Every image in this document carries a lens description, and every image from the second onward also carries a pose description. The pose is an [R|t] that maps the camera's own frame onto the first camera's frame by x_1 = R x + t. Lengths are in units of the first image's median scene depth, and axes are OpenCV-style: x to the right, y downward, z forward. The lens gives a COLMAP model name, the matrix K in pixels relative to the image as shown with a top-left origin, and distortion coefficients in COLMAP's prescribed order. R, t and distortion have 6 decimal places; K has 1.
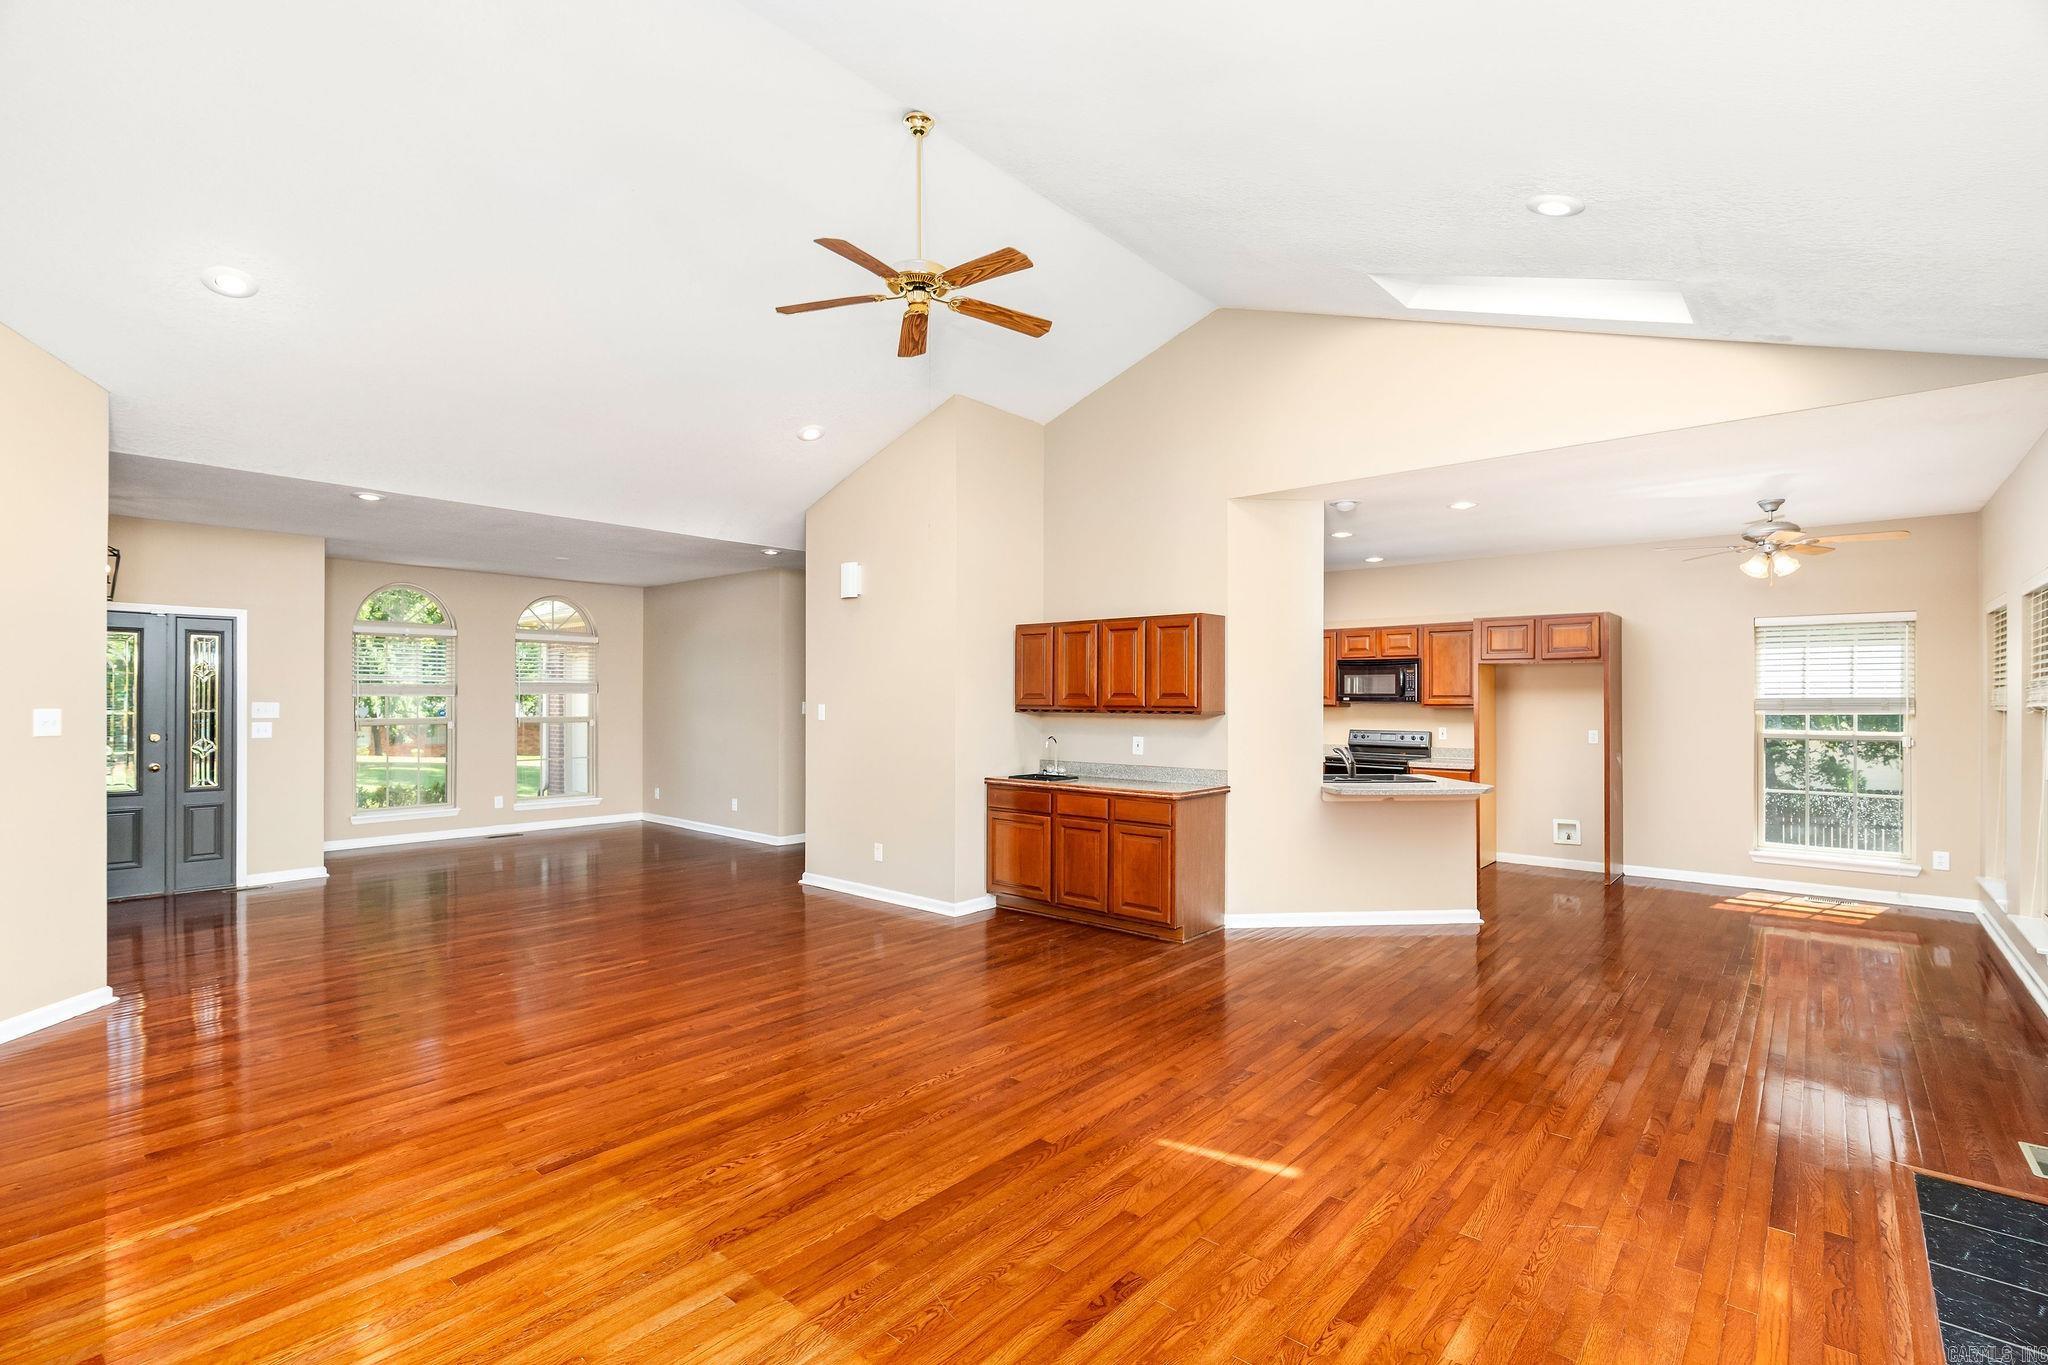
lens RADIAL K [[947.9, 0, 1012.9], [0, 947.9, 690.5], [0, 0, 1]] dist [-0.001530, -0.000177]
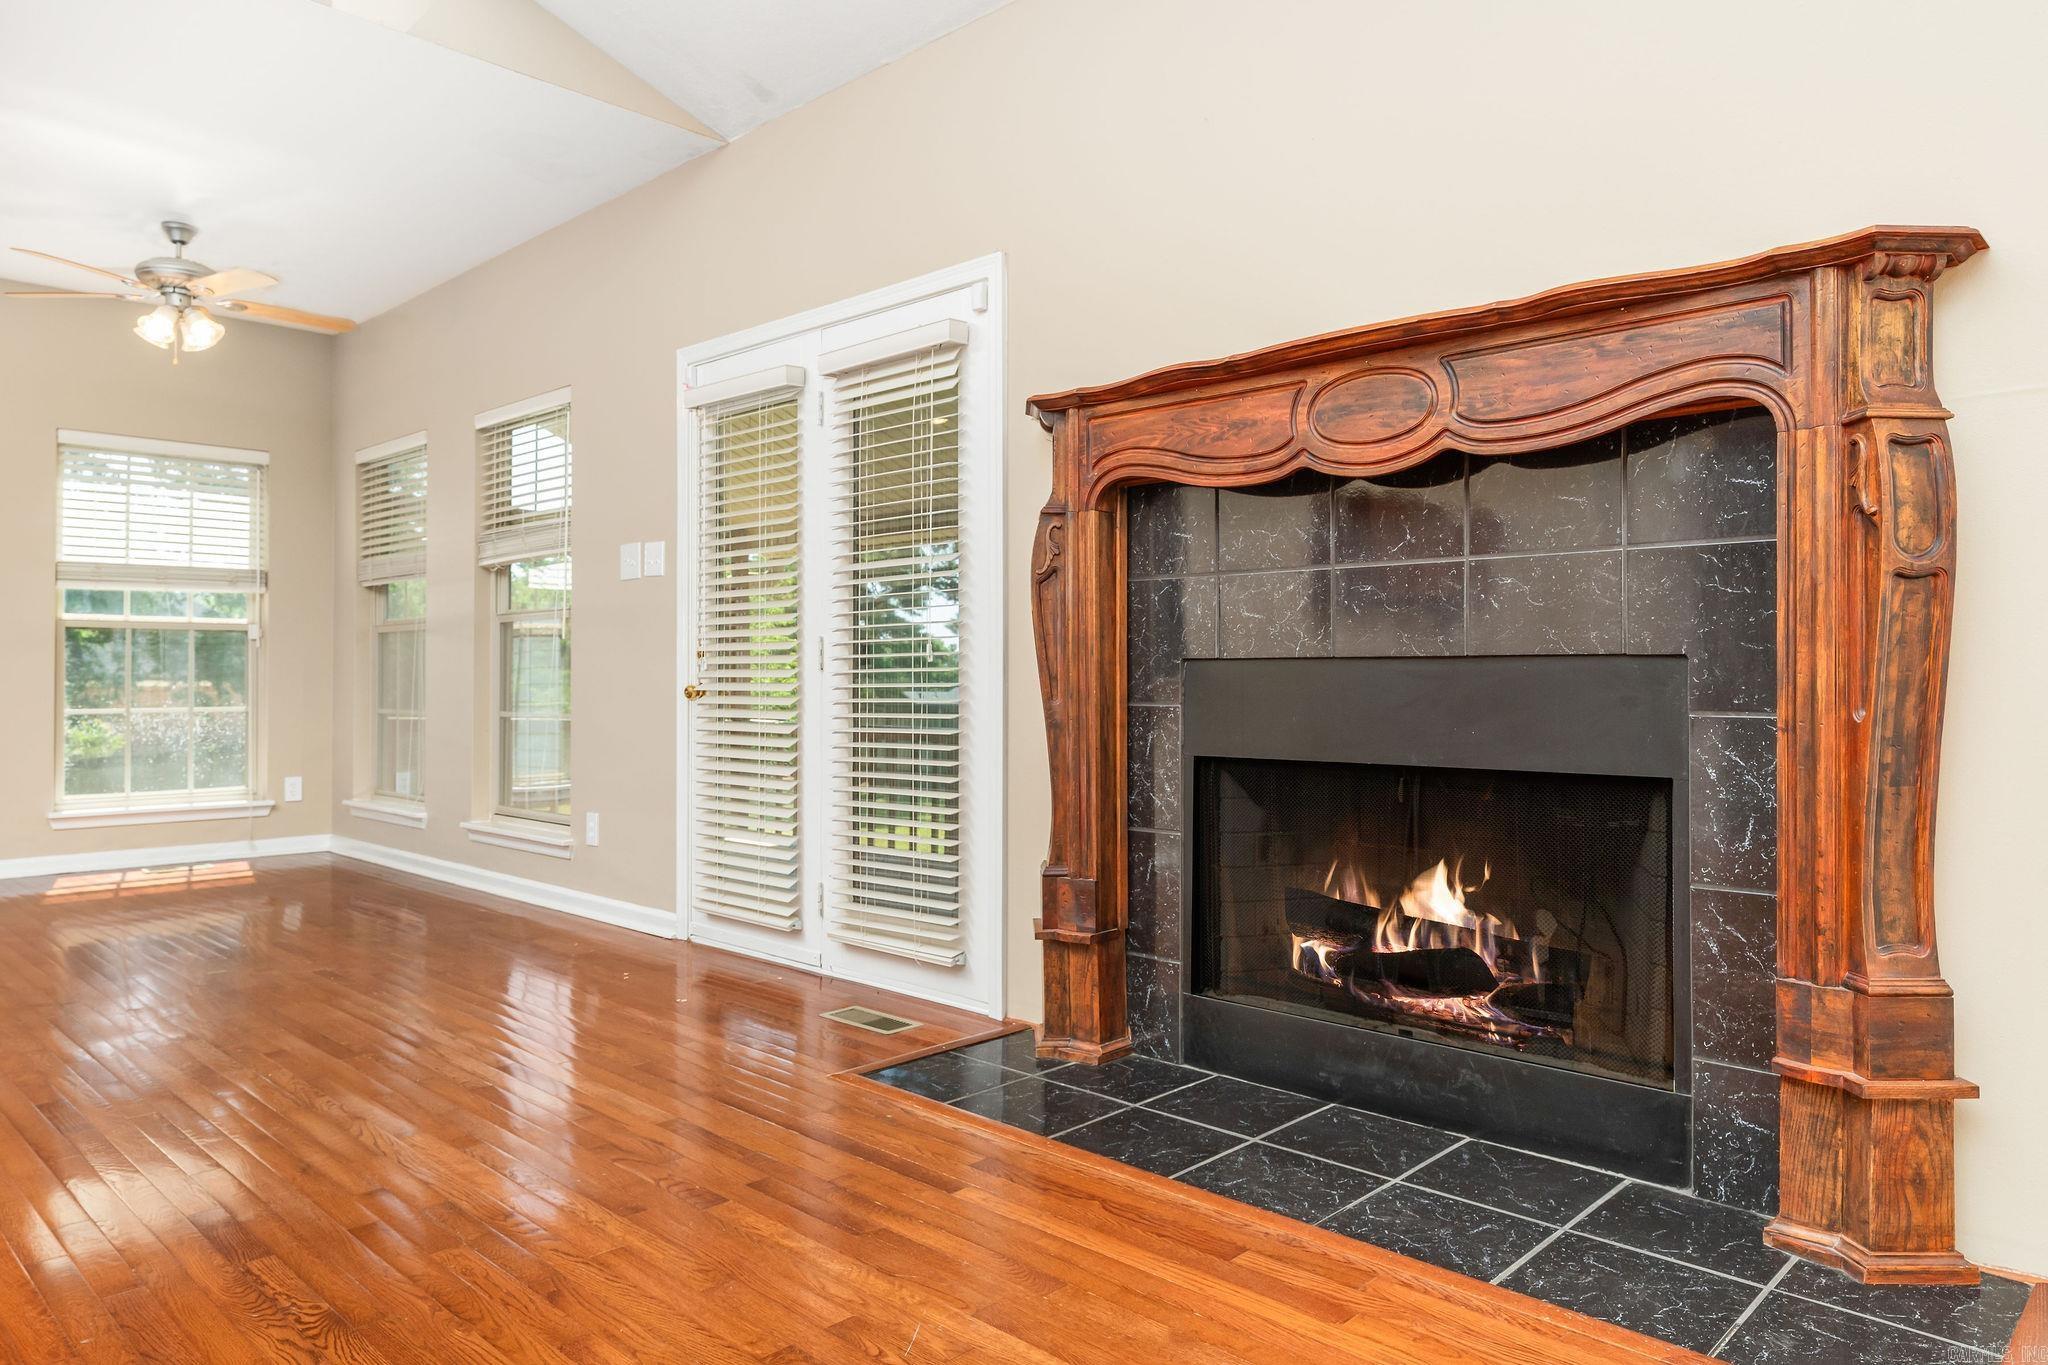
lens RADIAL K [[1316.4, 0, 1024.9], [0, 1316.4, 673.1], [0, 0, 1]] dist [-0.028435, -0.000213]
pose [[0.015287, 0.009310, 0.999840, -0.042561], [-0.005364, 0.999943, -0.009229, 0.094180], [-0.999869, -0.005222, 0.015336, 0.405021]]
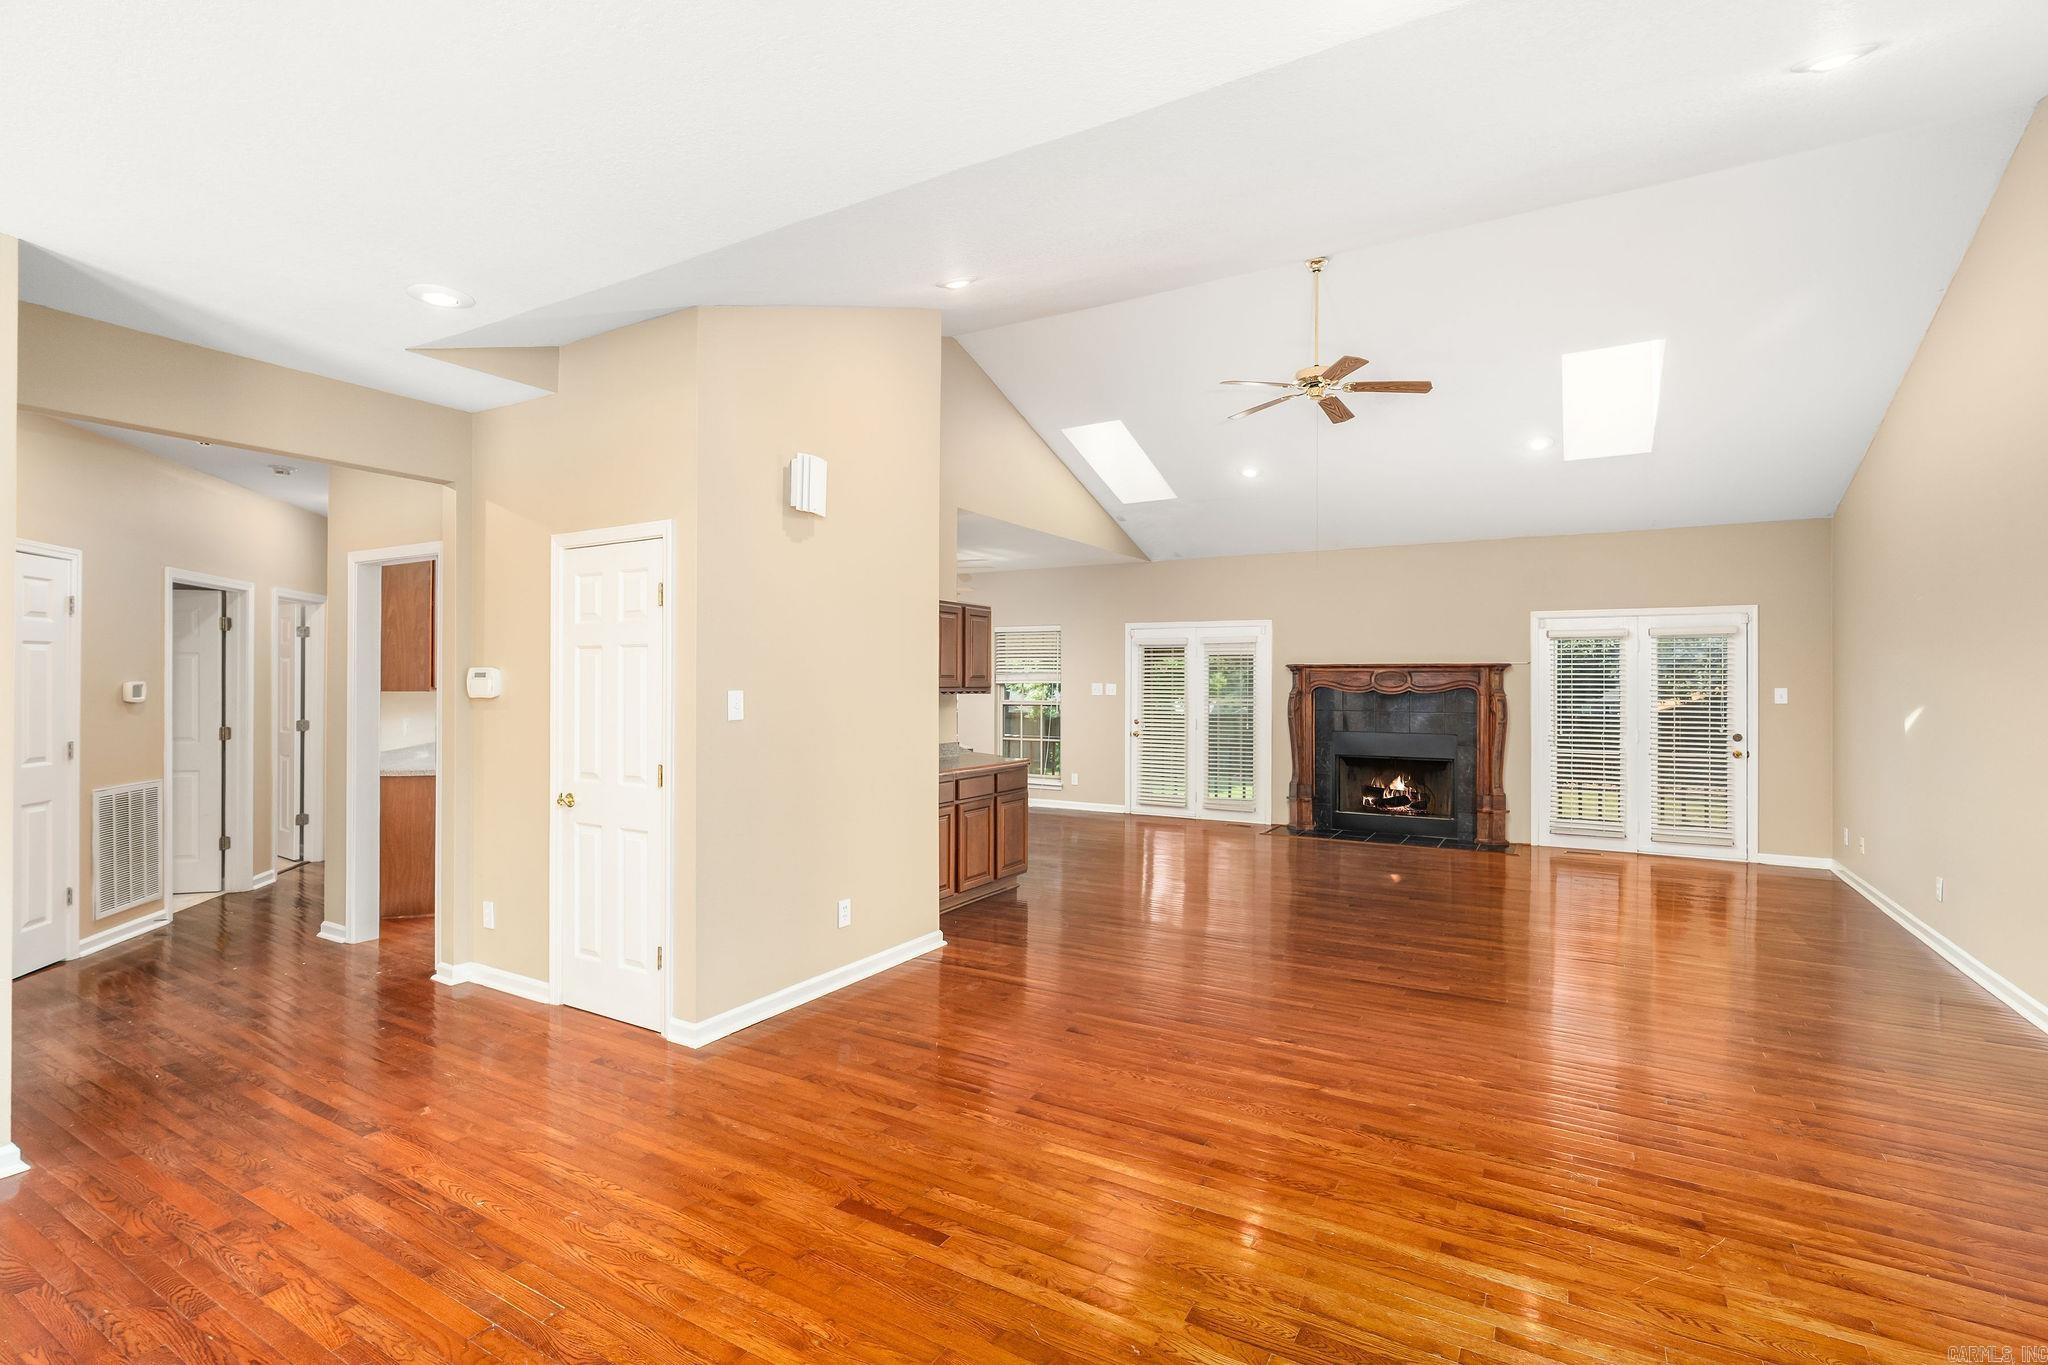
lens RADIAL K [[947.9, 0, 1012.9], [0, 947.9, 690.5], [0, 0, 1]] dist [-0.001530, -0.000177]
pose [[-0.208524, -0.004274, 0.978008, -0.943951], [-0.005879, 0.999978, 0.003116, 0.014934], [-0.977999, -0.005100, -0.208545, 1.195125]]
